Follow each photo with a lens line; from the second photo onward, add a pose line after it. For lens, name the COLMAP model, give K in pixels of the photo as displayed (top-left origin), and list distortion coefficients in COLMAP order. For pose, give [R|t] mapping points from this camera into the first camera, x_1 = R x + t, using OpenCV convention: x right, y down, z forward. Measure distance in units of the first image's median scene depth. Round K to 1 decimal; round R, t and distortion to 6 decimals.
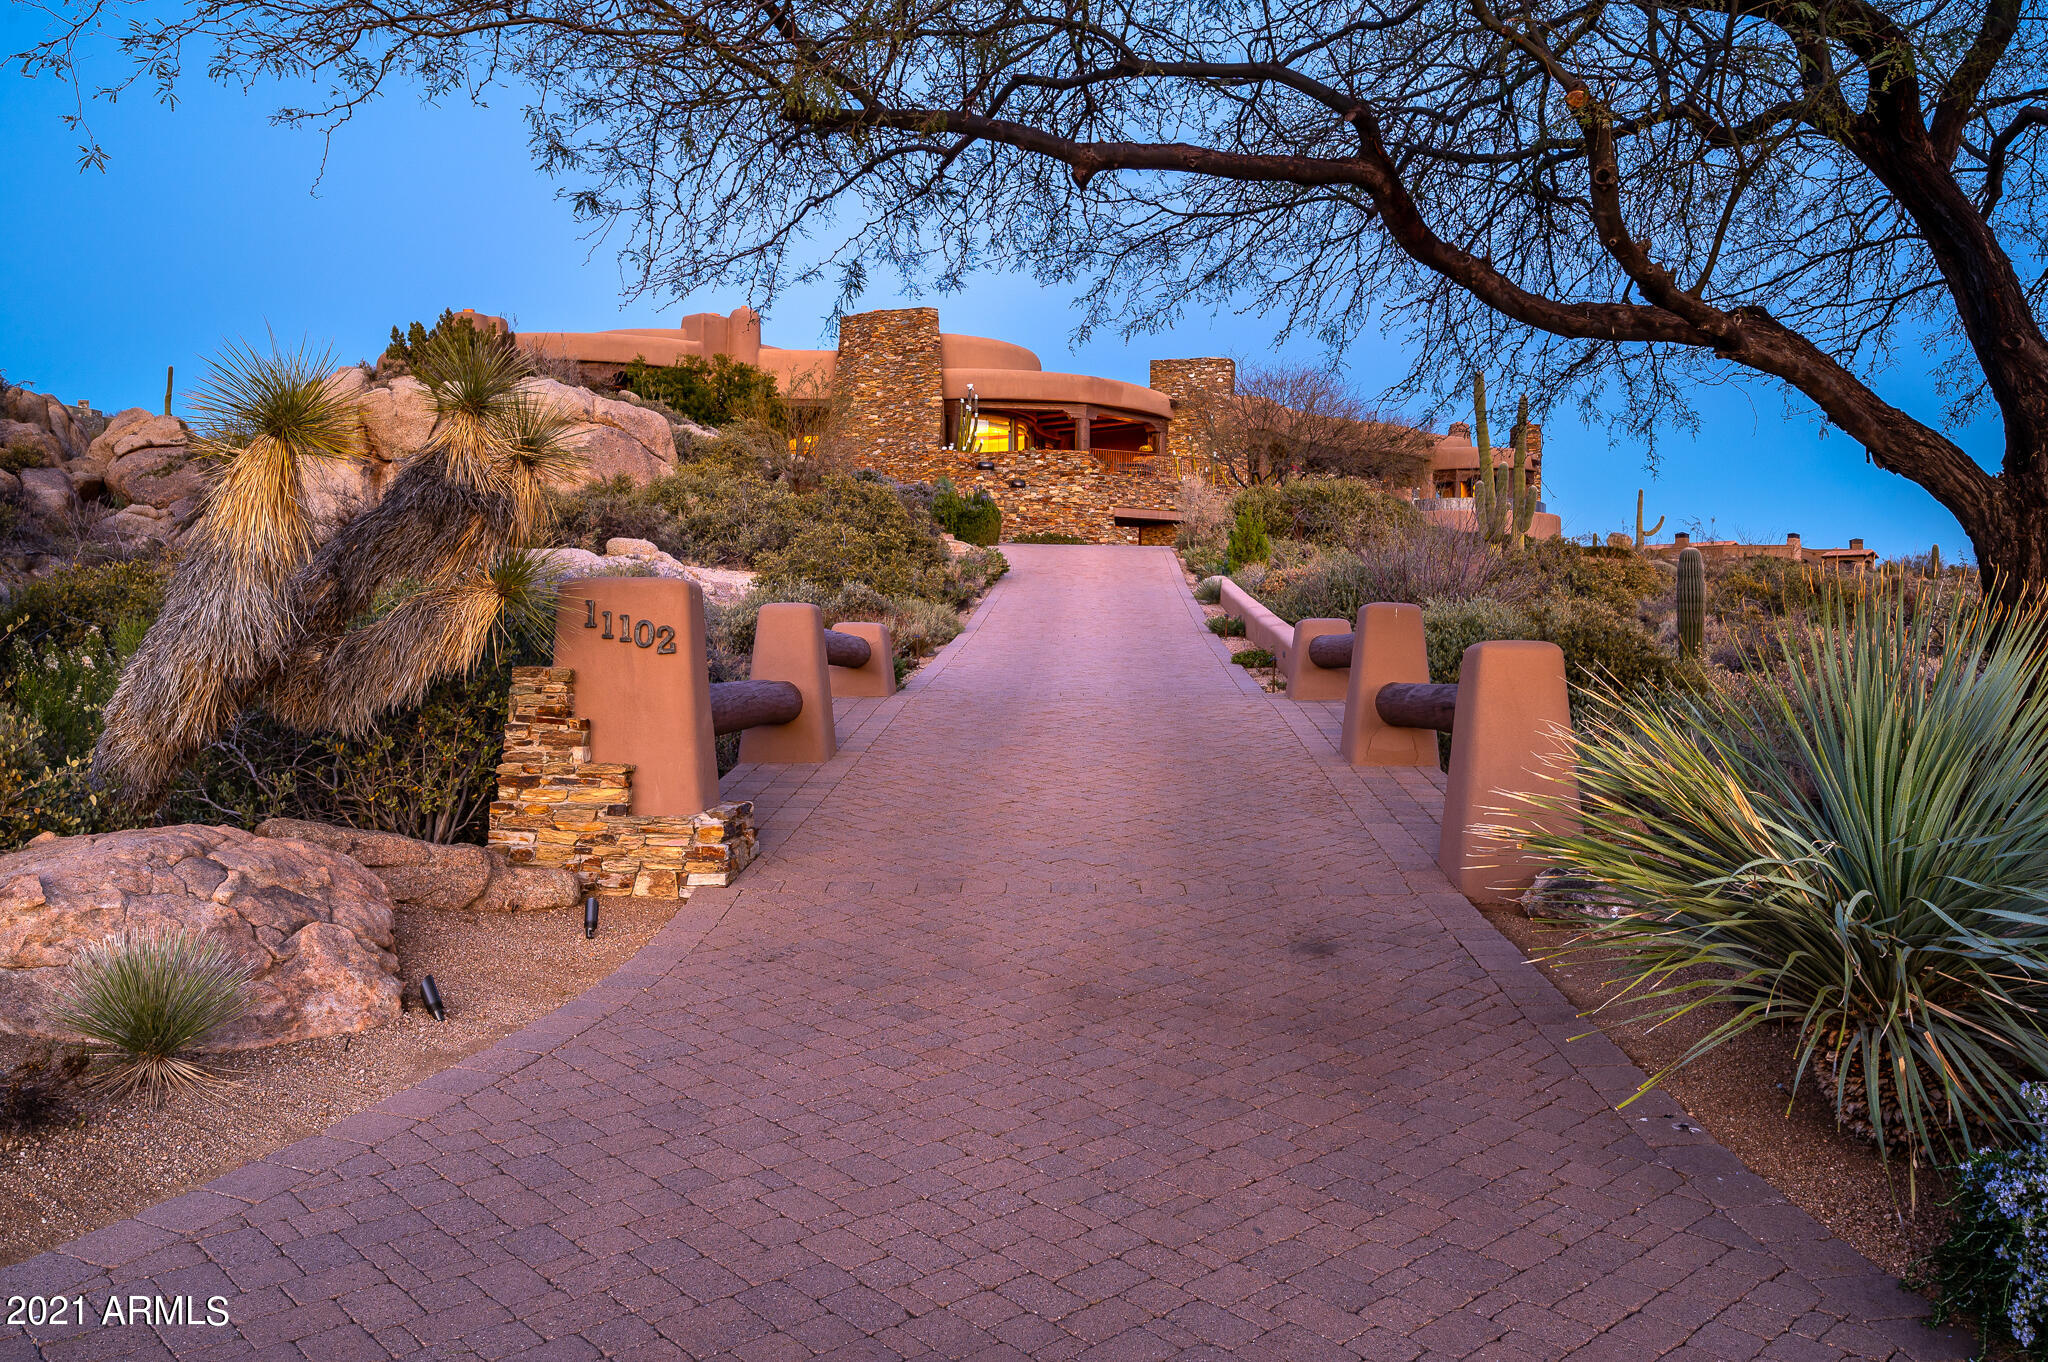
lens RADIAL K [[1708.9, 0, 1025.9], [0, 1708.9, 635.5], [0, 0, 1]] dist [0.002385, 0.001931]
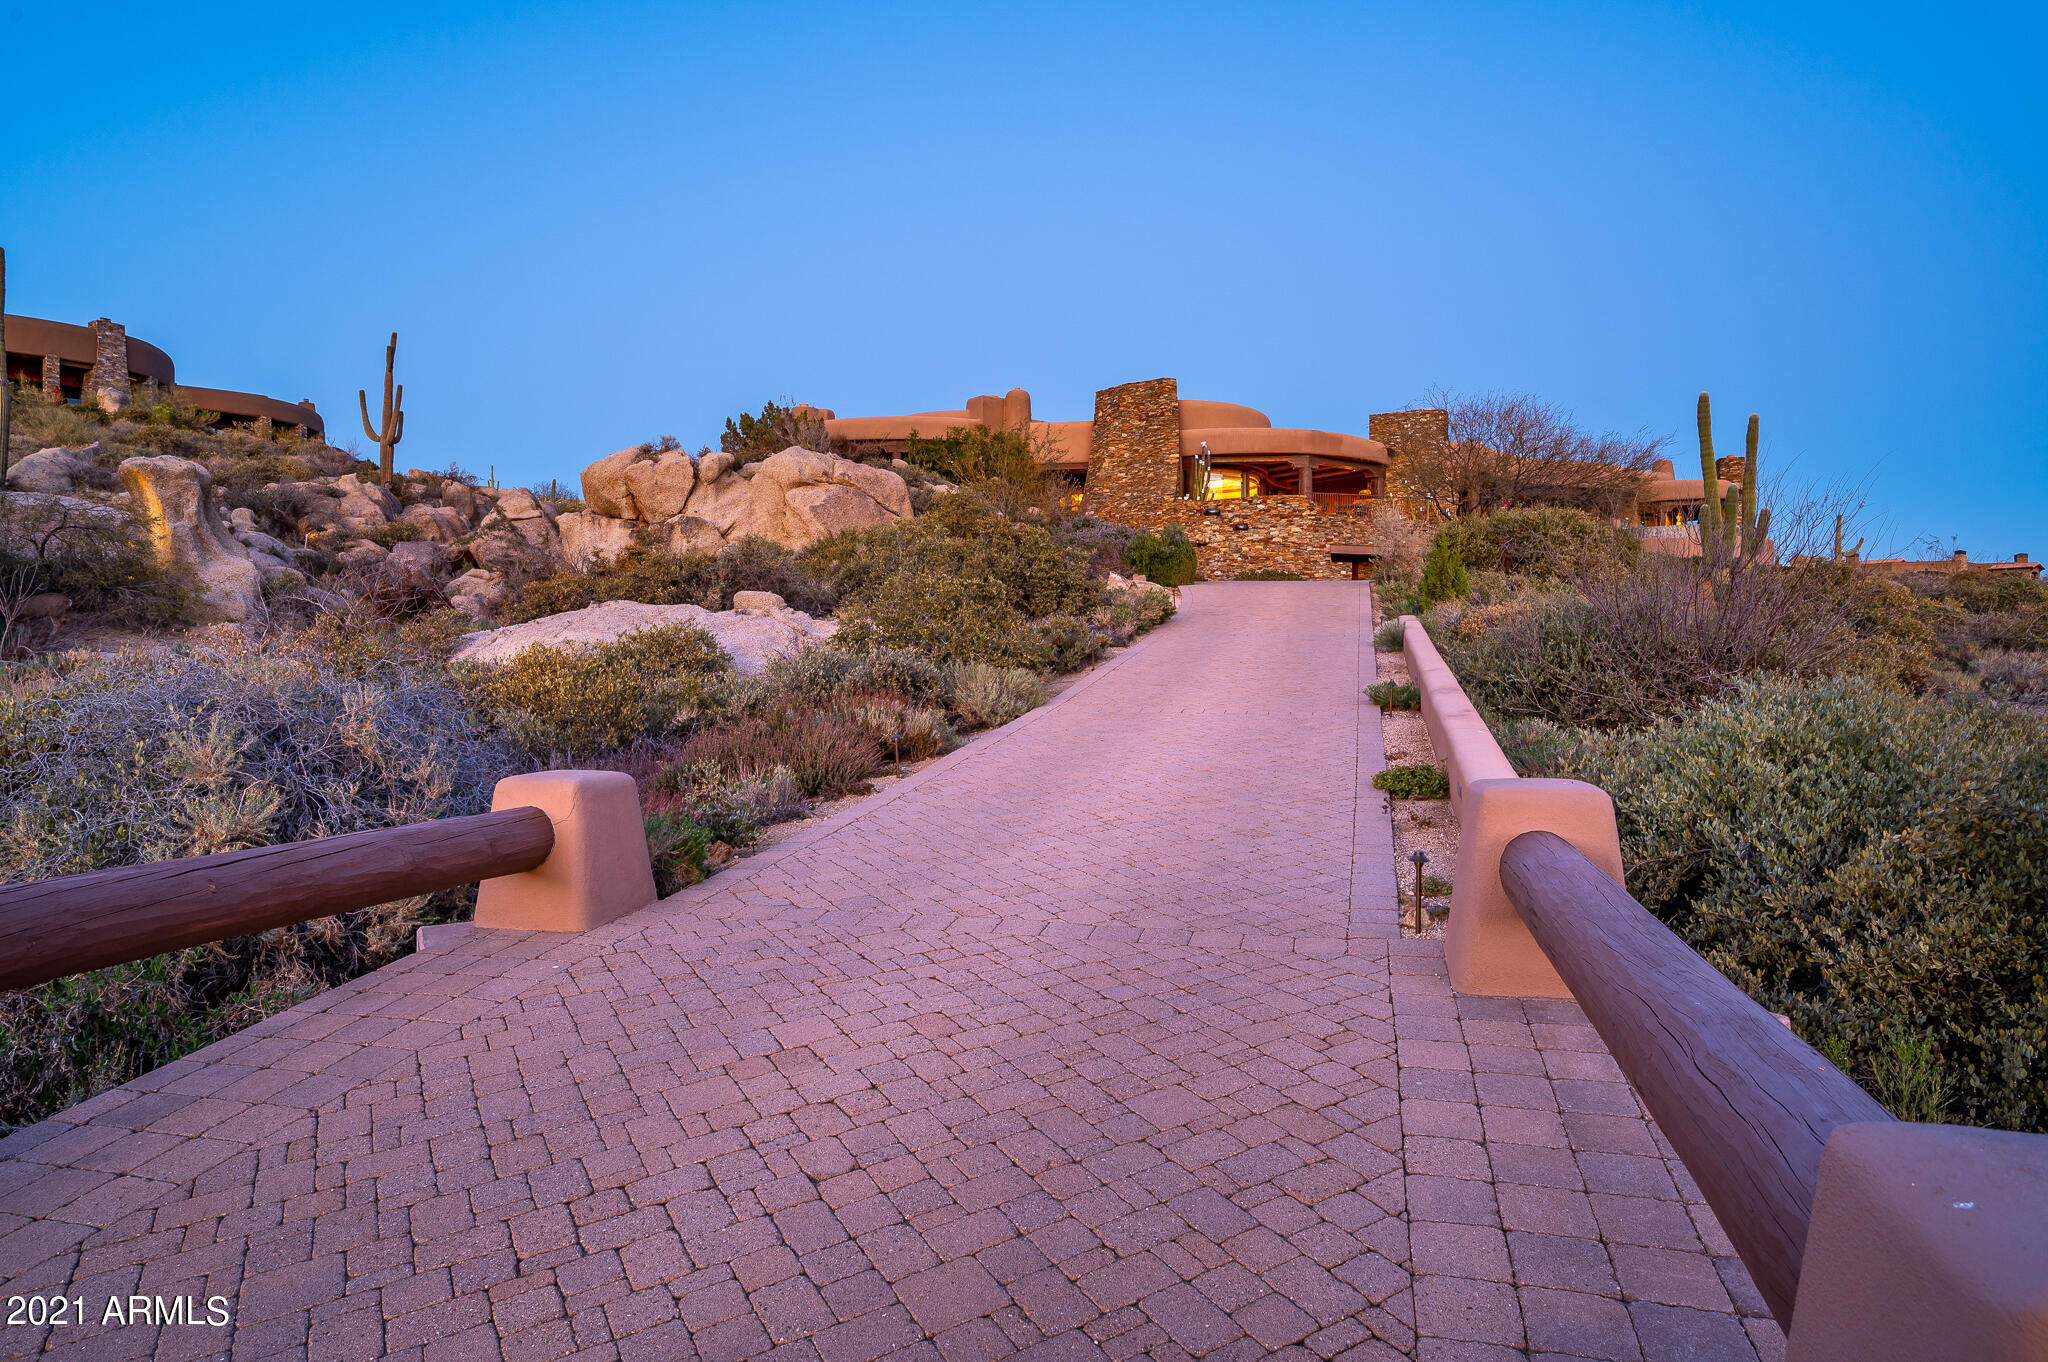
lens RADIAL K [[1191.4, 0, 1023.9], [0, 1191.4, 681.3], [0, 0, 1]] dist [-0.000567, -0.000334]
pose [[0.973330, -0.006838, -0.229307, 0.034695], [0.014077, 0.999452, 0.029946, -0.012661], [0.228977, -0.032376, 0.972893, 0.200217]]
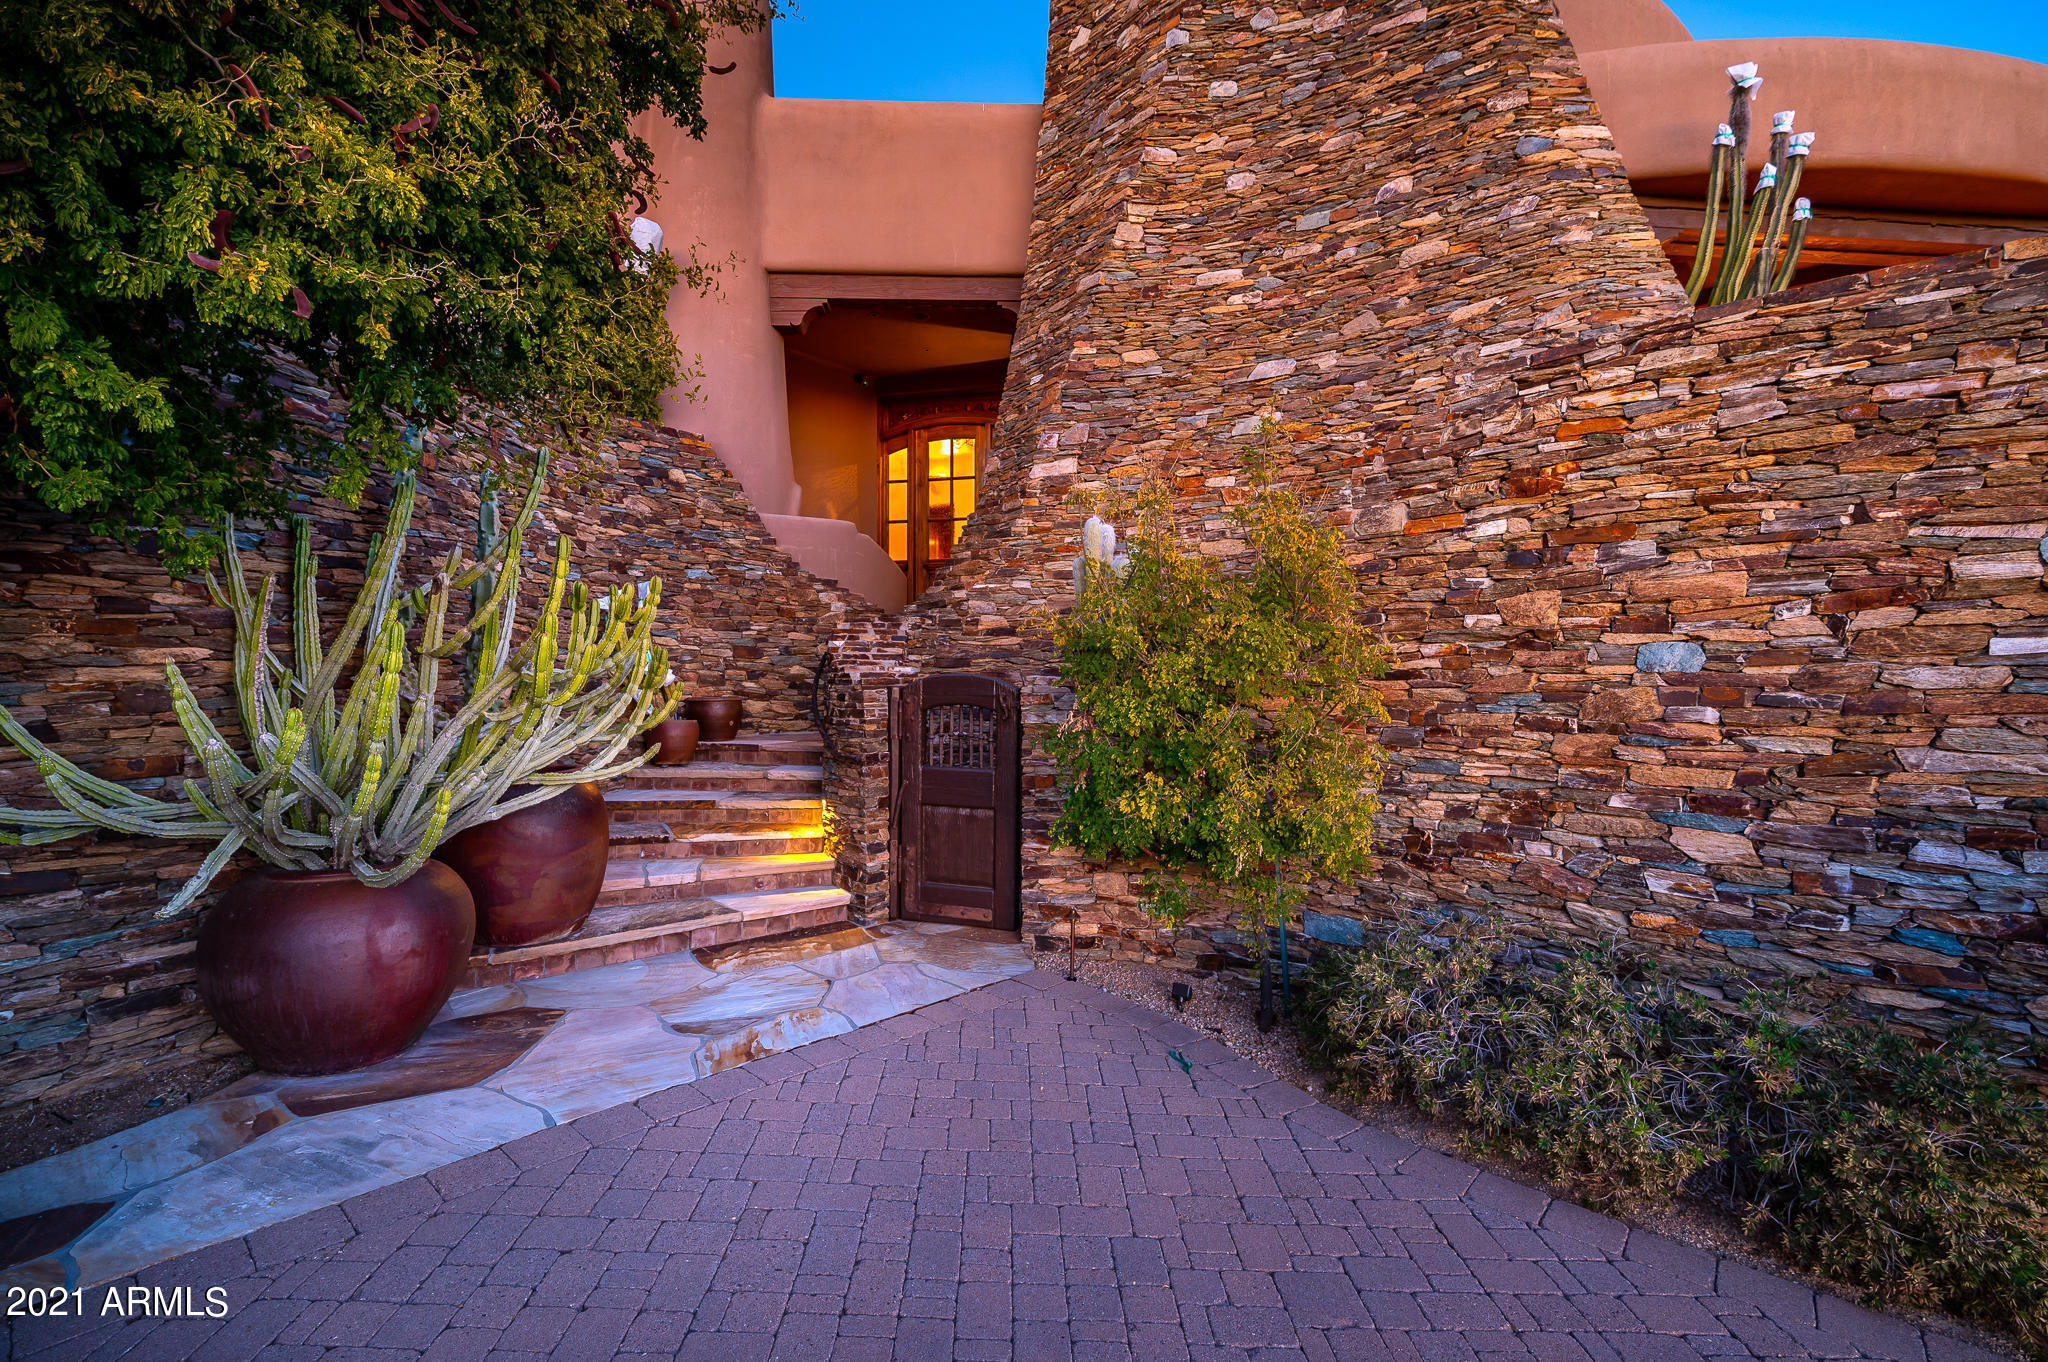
lens RADIAL K [[950.1, 0, 1023.6], [0, 950.1, 680.8], [0, 0, 1]] dist [-0.000567, 0.000779]
pose [[0.998790, -0.002108, -0.049133, -0.118620], [0.003324, 0.999690, 0.024684, -0.083881], [0.049066, -0.024818, 0.998487, 0.945106]]
